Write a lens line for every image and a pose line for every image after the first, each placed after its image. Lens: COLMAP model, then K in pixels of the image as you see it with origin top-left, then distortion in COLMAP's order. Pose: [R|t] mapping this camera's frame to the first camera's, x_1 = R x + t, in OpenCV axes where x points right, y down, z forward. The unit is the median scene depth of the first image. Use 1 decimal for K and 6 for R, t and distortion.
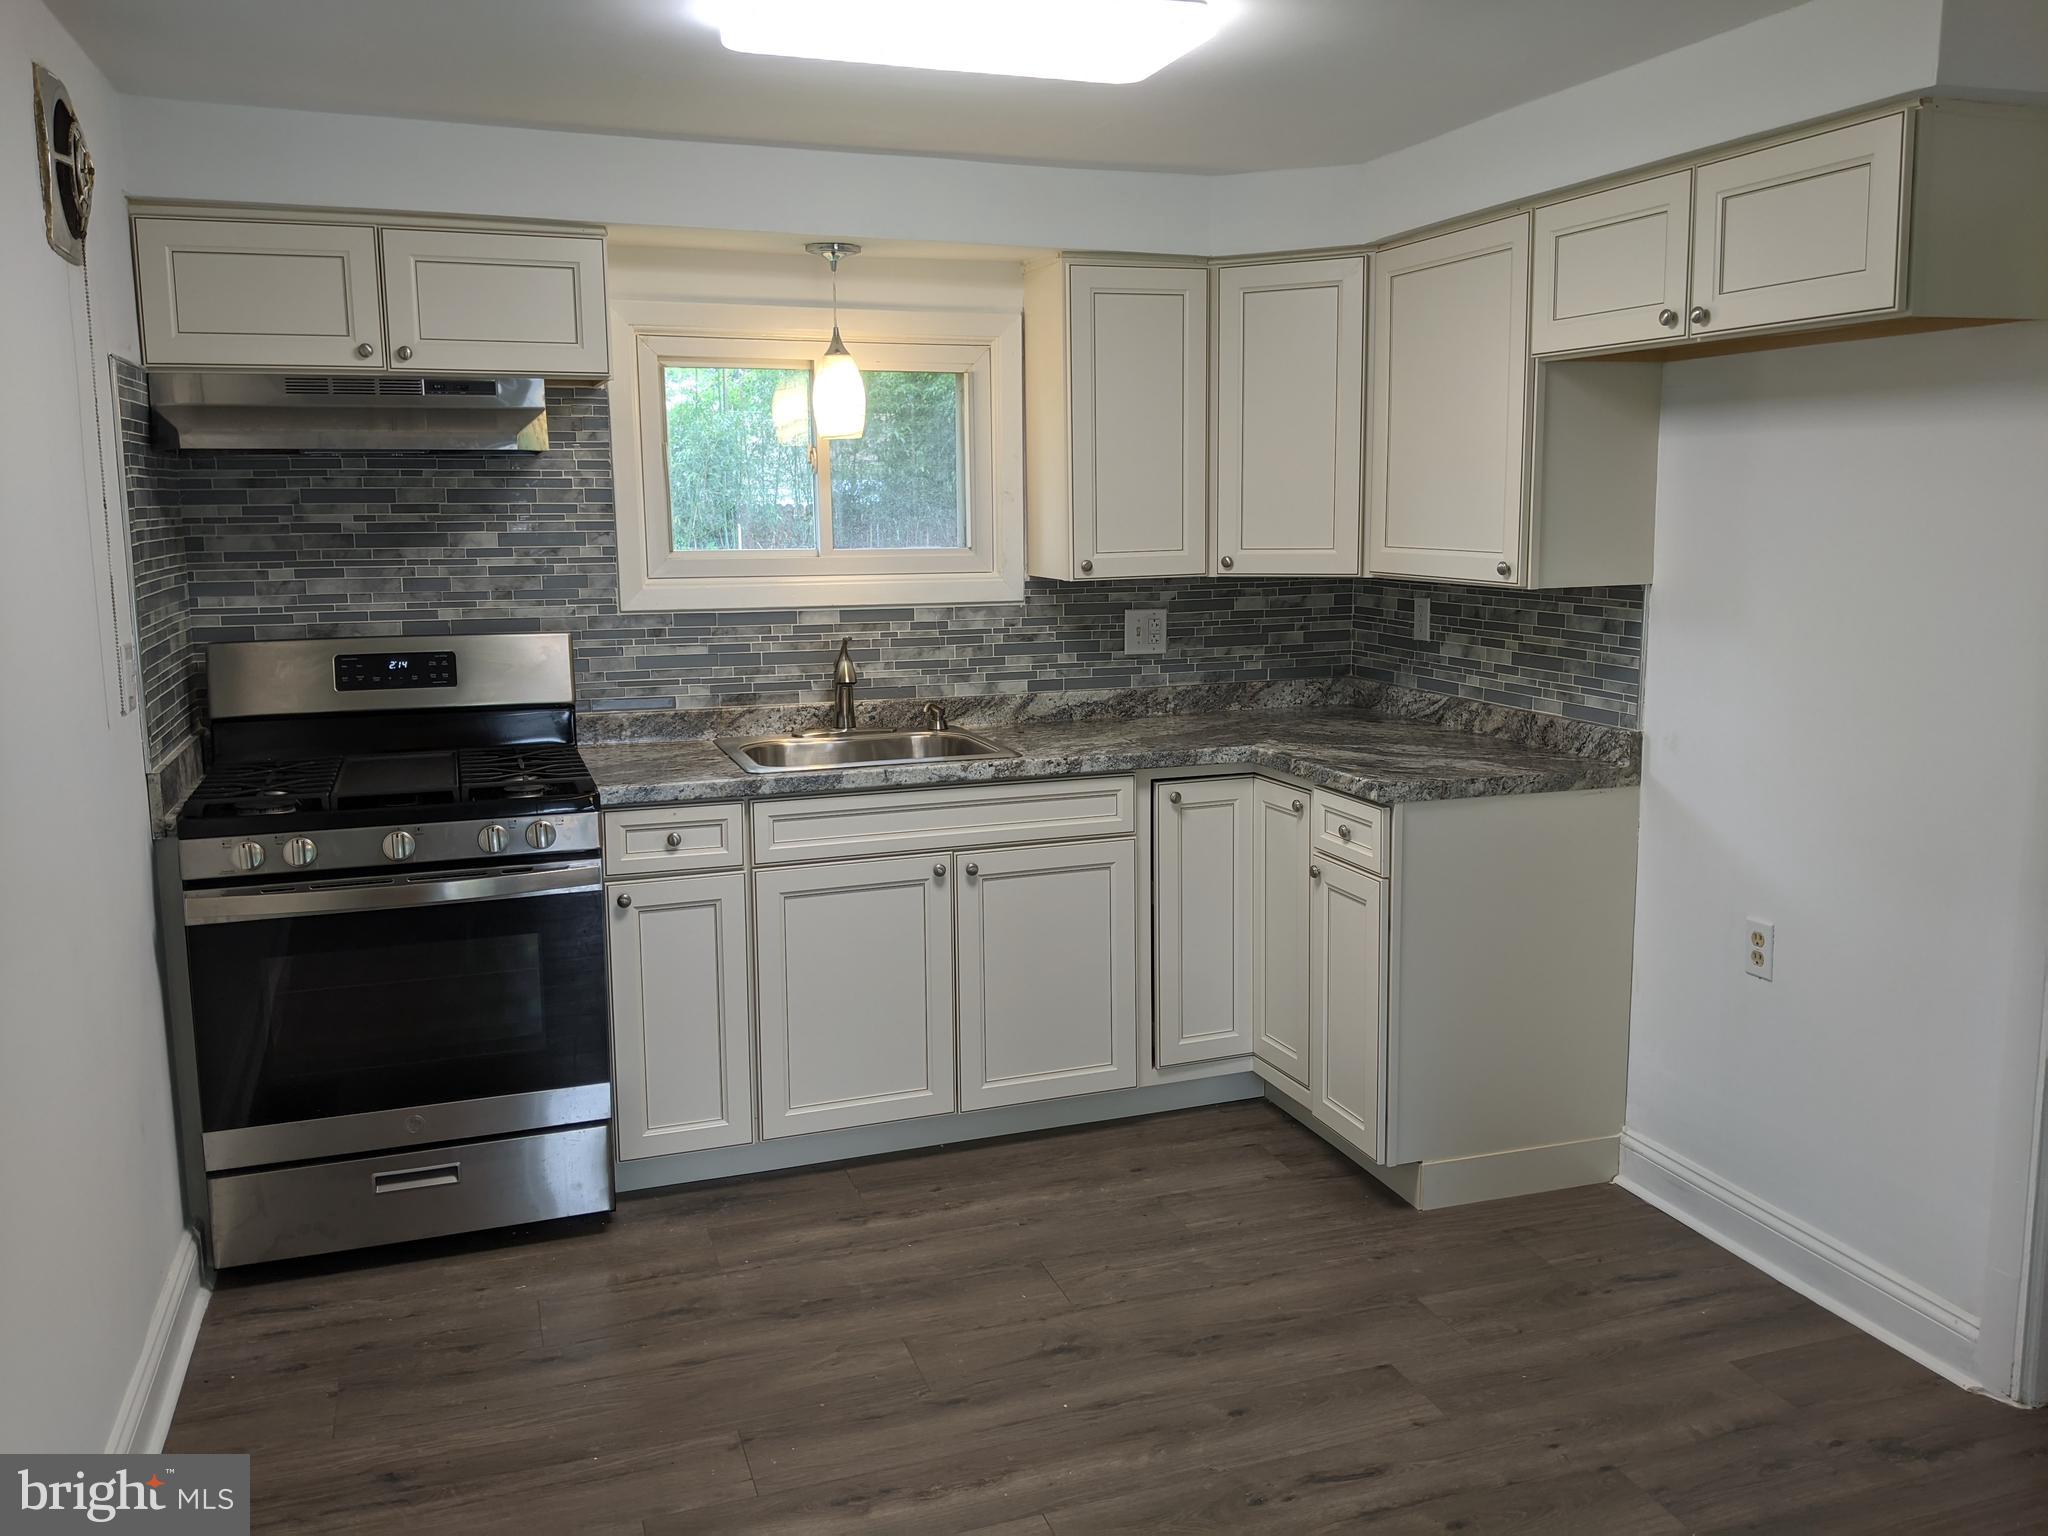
lens RADIAL K [[1621.8, 0, 1024.0], [0, 1621.8, 768.0], [0, 0, 1]] dist [0.104376, -0.203502]
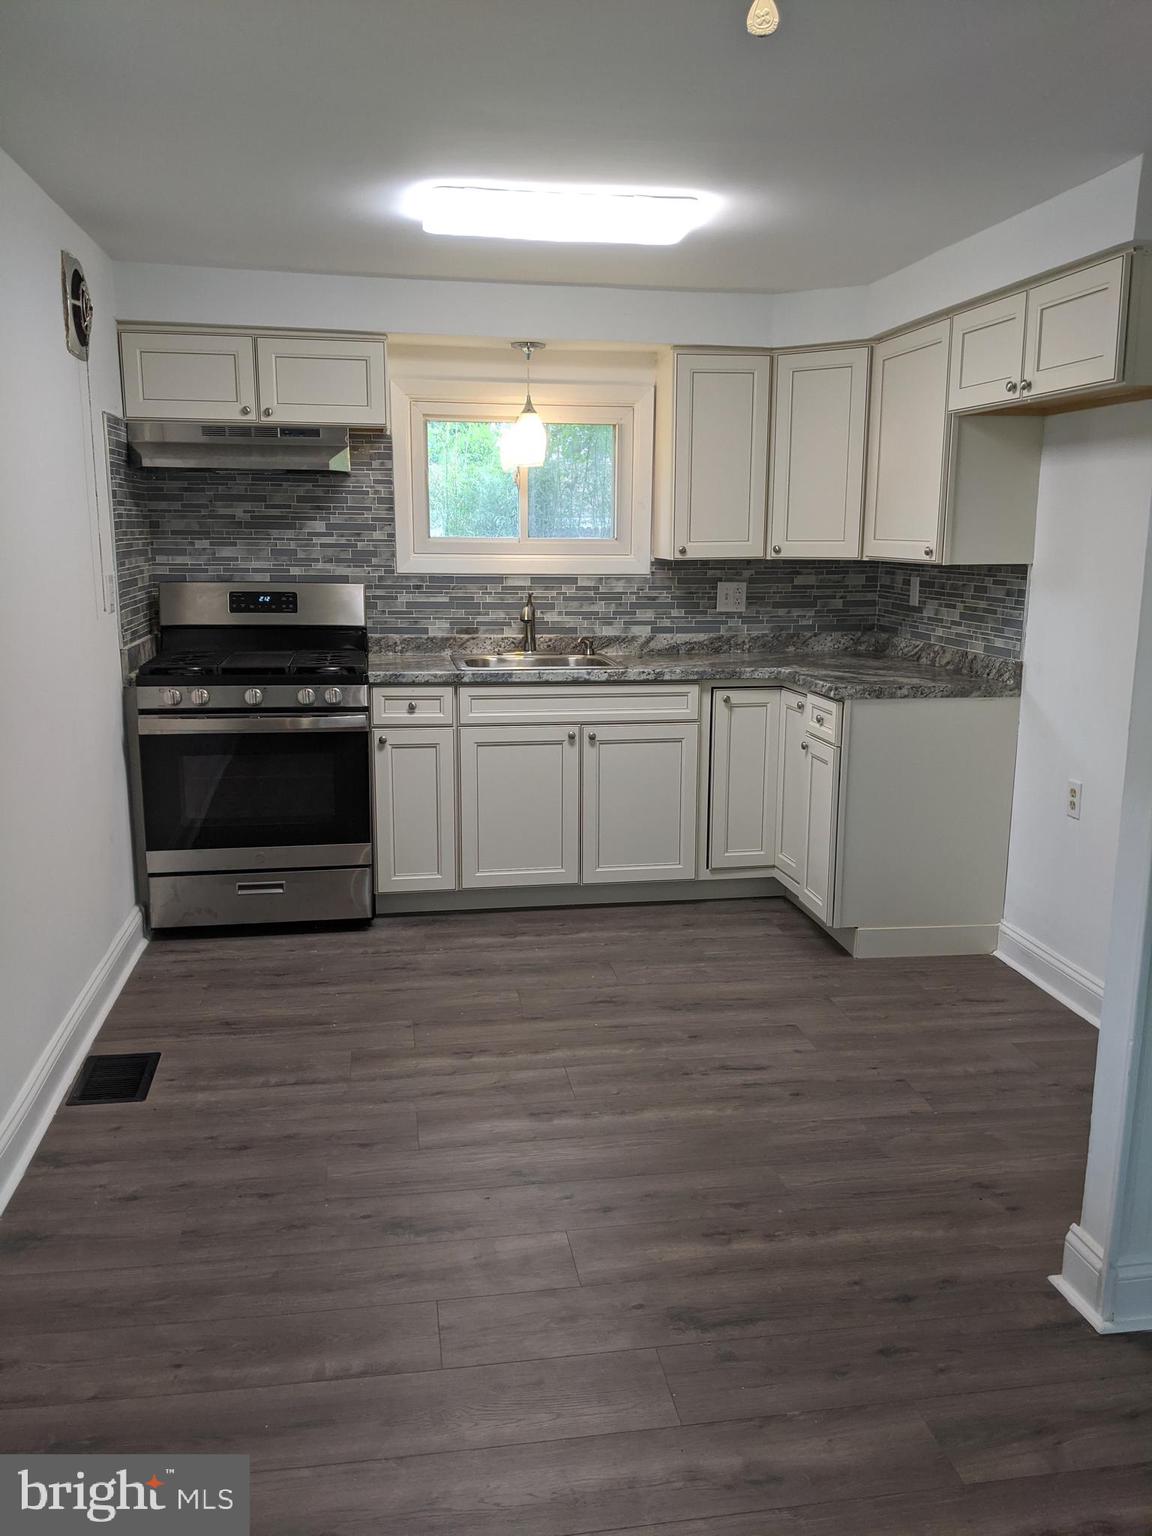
lens RADIAL K [[1216.1, 0, 577.7], [0, 1216.1, 807.2], [0, 0, 1]] dist [0.171188, -0.403061]
pose [[0.983656, 0.053311, -0.171987, 0.172324], [-0.043338, 0.997182, 0.061232, 0.061026], [0.174767, -0.052778, 0.983194, -0.217565]]
